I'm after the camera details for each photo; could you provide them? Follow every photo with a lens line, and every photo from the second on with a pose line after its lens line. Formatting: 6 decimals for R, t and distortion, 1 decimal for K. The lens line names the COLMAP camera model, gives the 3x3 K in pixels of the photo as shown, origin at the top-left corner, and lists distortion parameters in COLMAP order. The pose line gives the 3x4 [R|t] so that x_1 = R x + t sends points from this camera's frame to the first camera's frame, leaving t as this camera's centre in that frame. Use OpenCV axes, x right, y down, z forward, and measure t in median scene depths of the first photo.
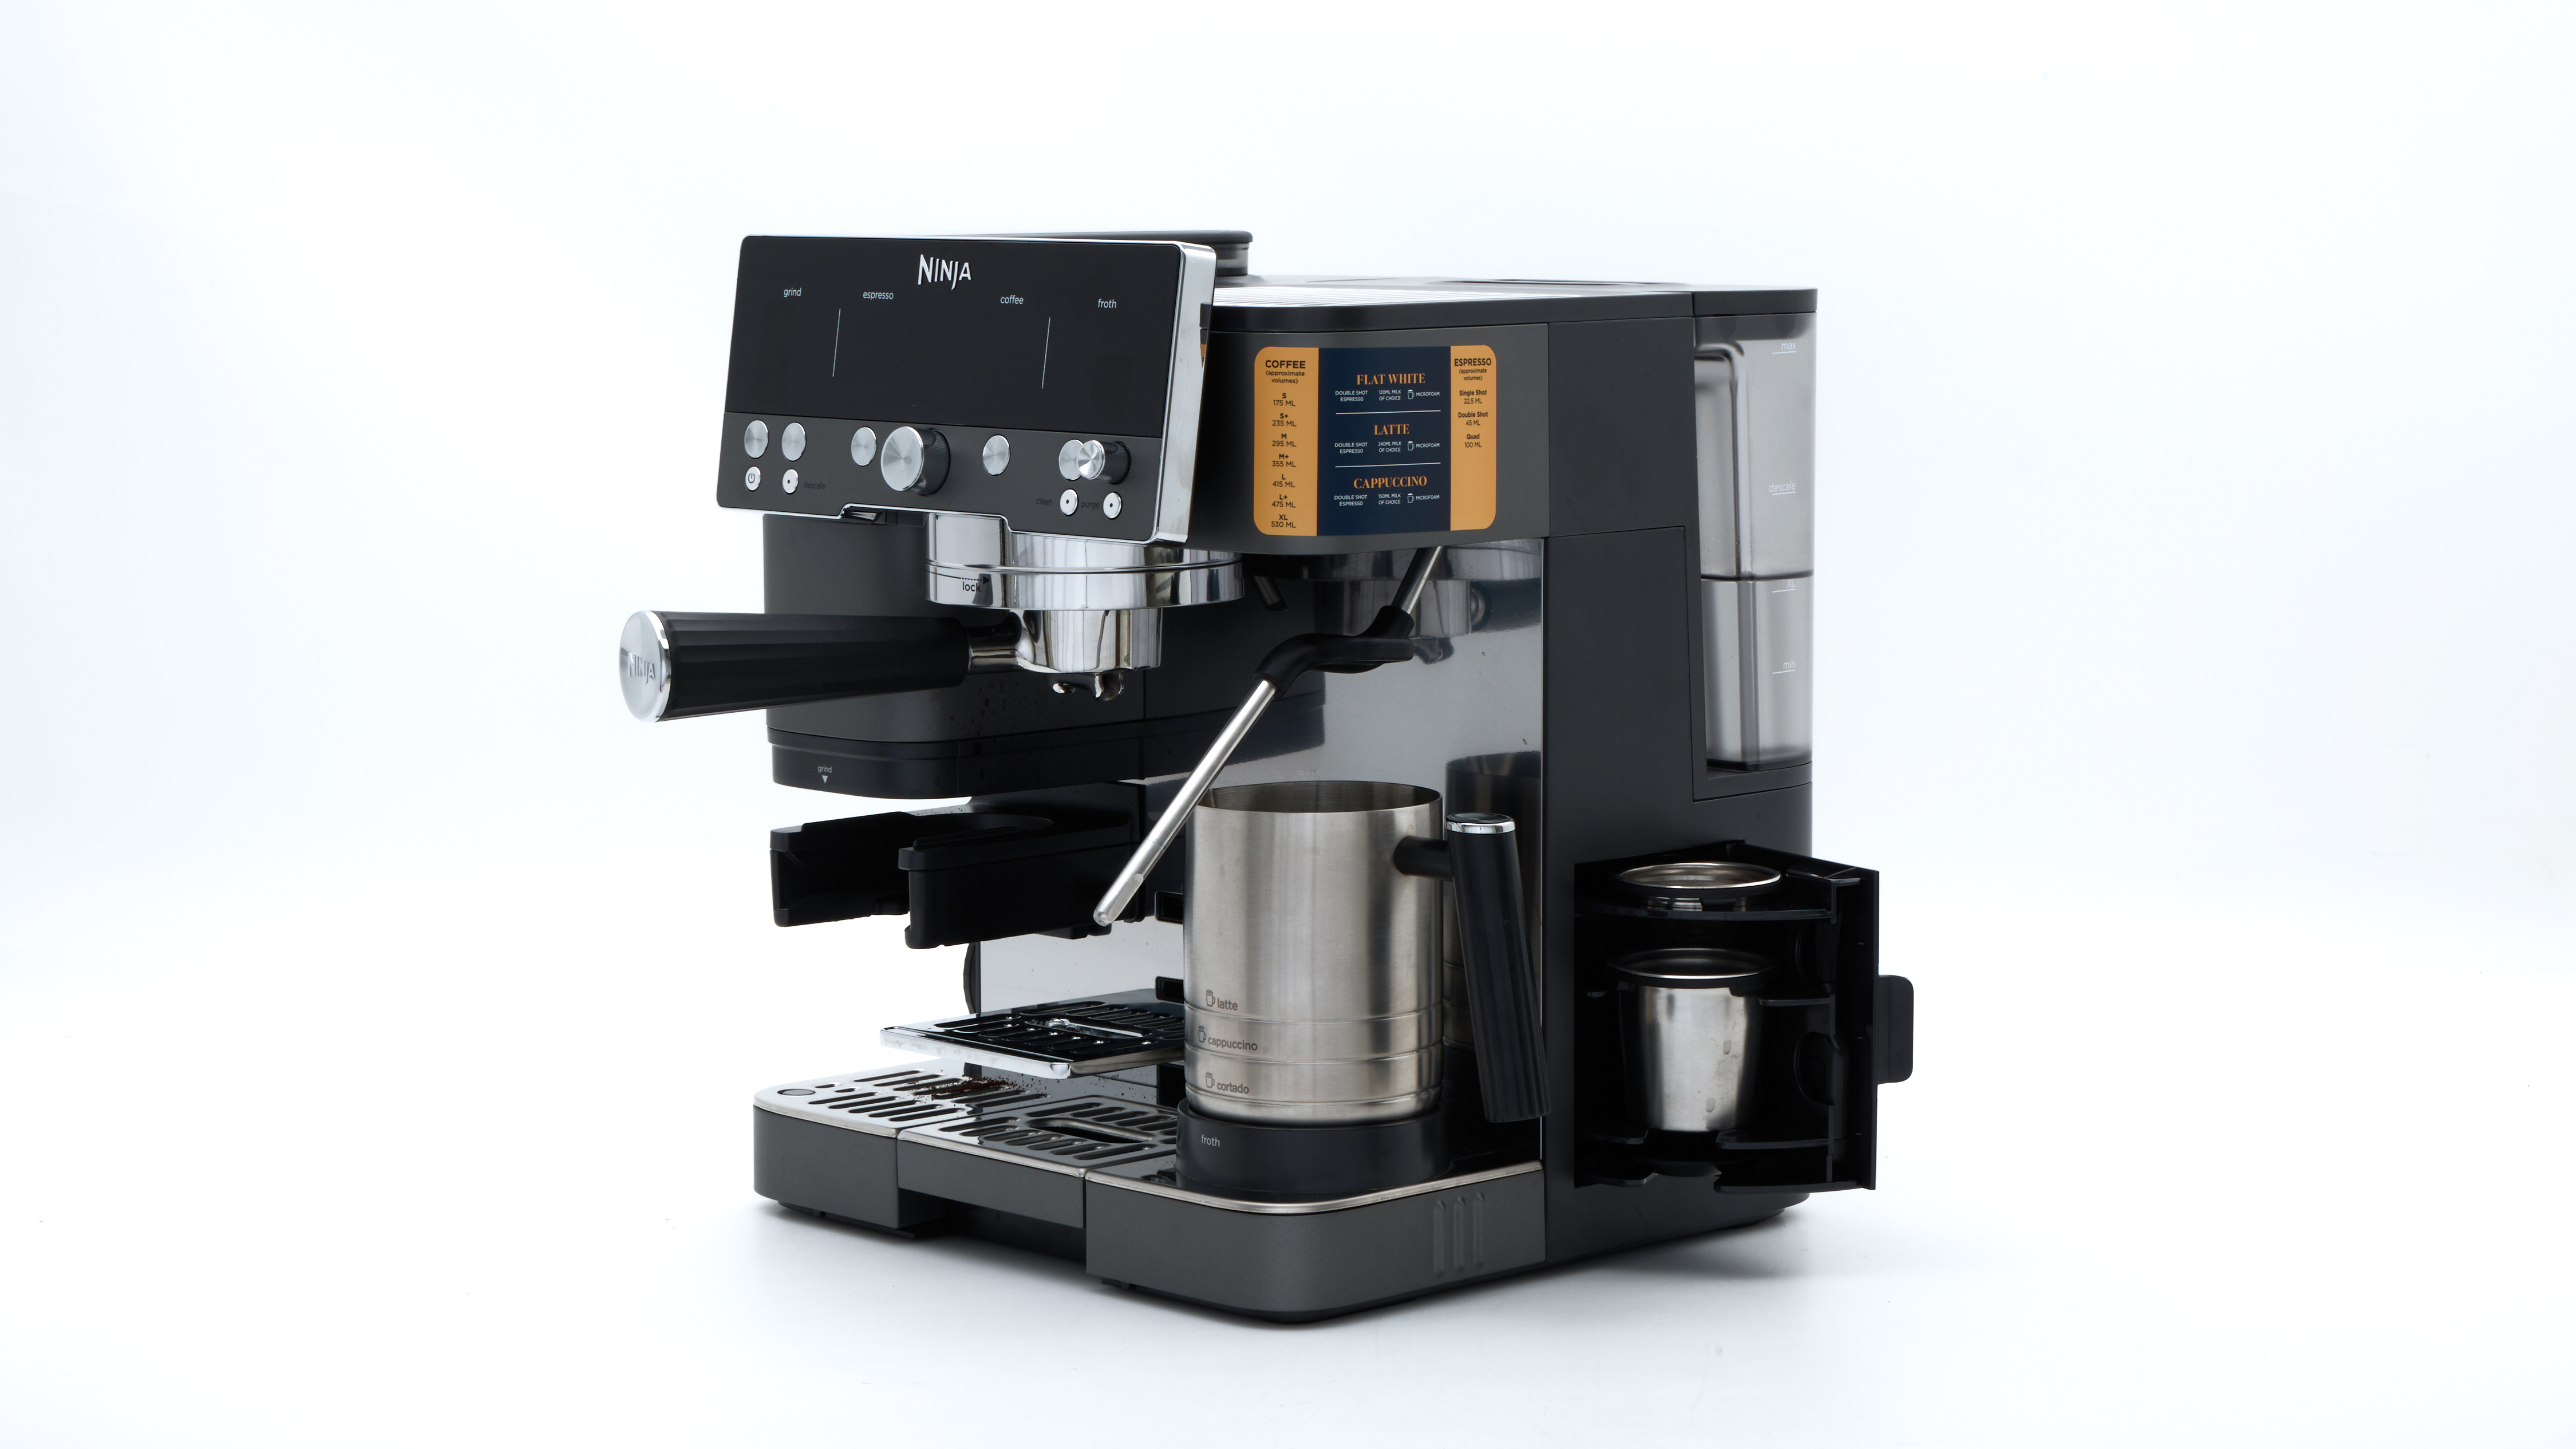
lens RADIAL K [[4969.8, 0, 1288.0], [0, 4969.8, 724.5], [0, 0, 1]] dist [-0.067072, -0.026412]
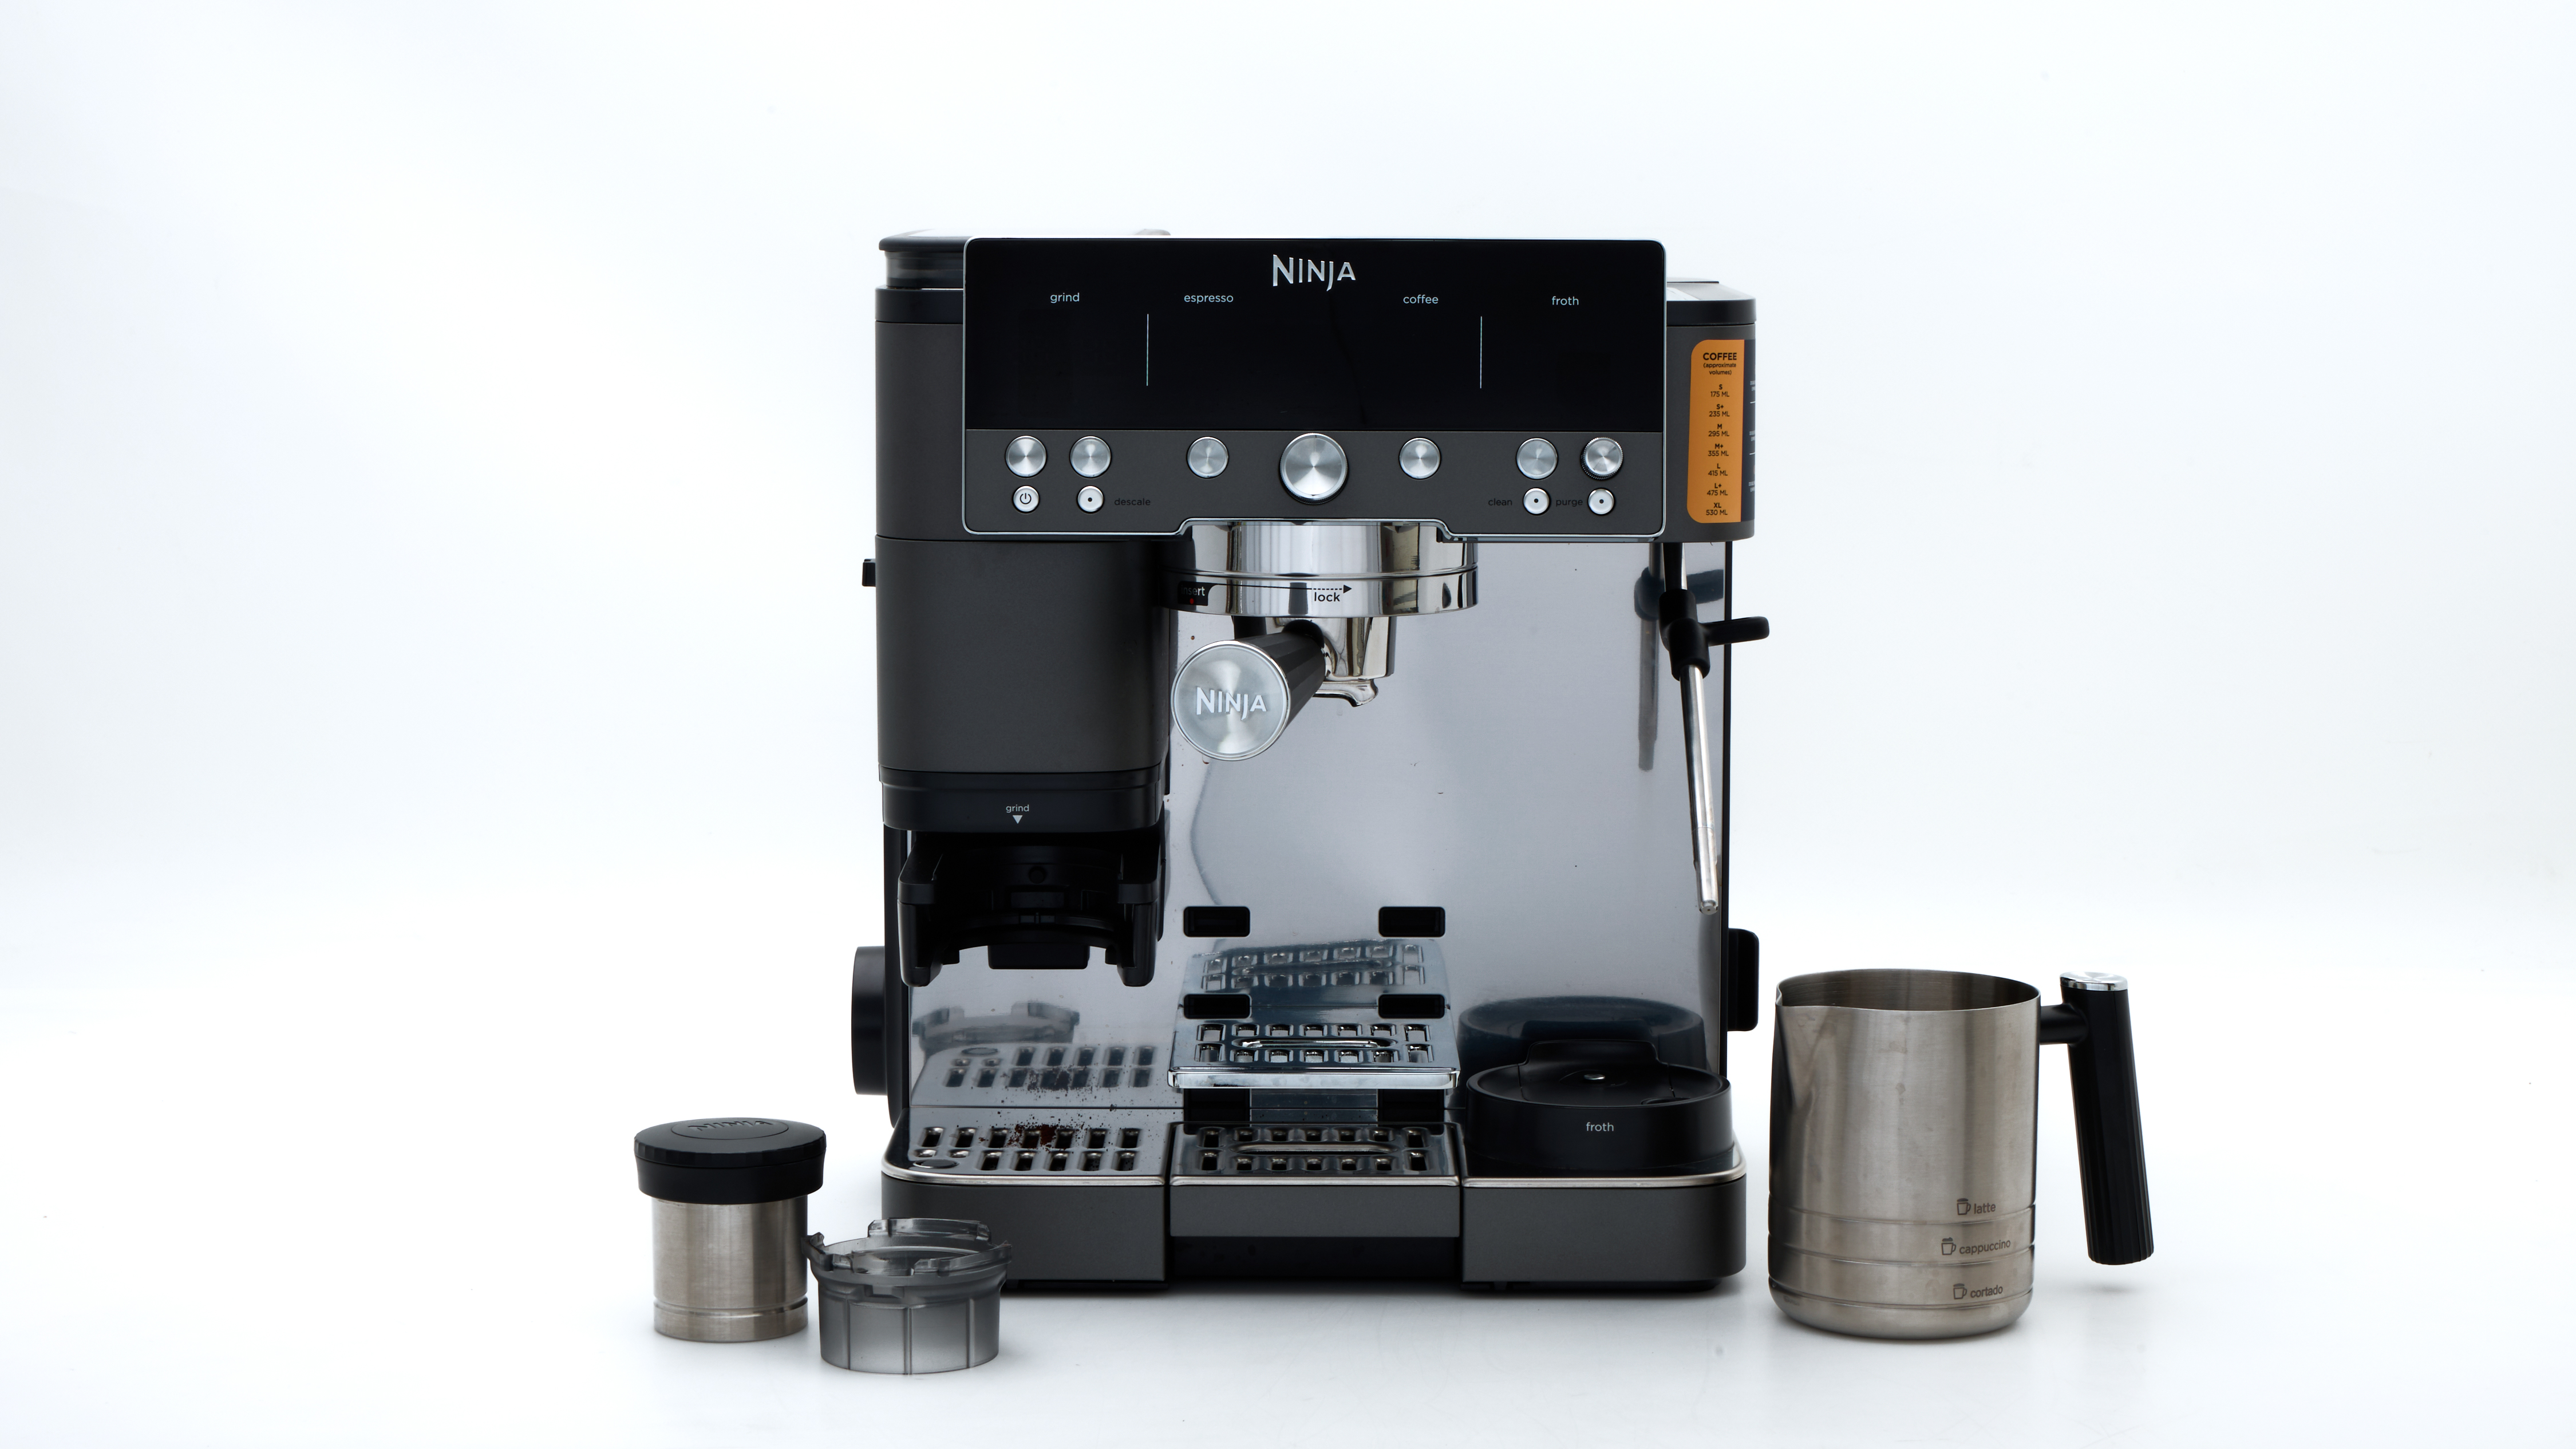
lens RADIAL K [[4969.8, 0, 1288.0], [0, 4969.8, 724.5], [0, 0, 1]] dist [-0.067072, -0.026412]
pose [[0.715021, -0.079194, 0.694603, -0.820245], [0.077590, 0.996414, 0.033733, -0.039914], [-0.694784, 0.029774, 0.718602, 0.340388]]
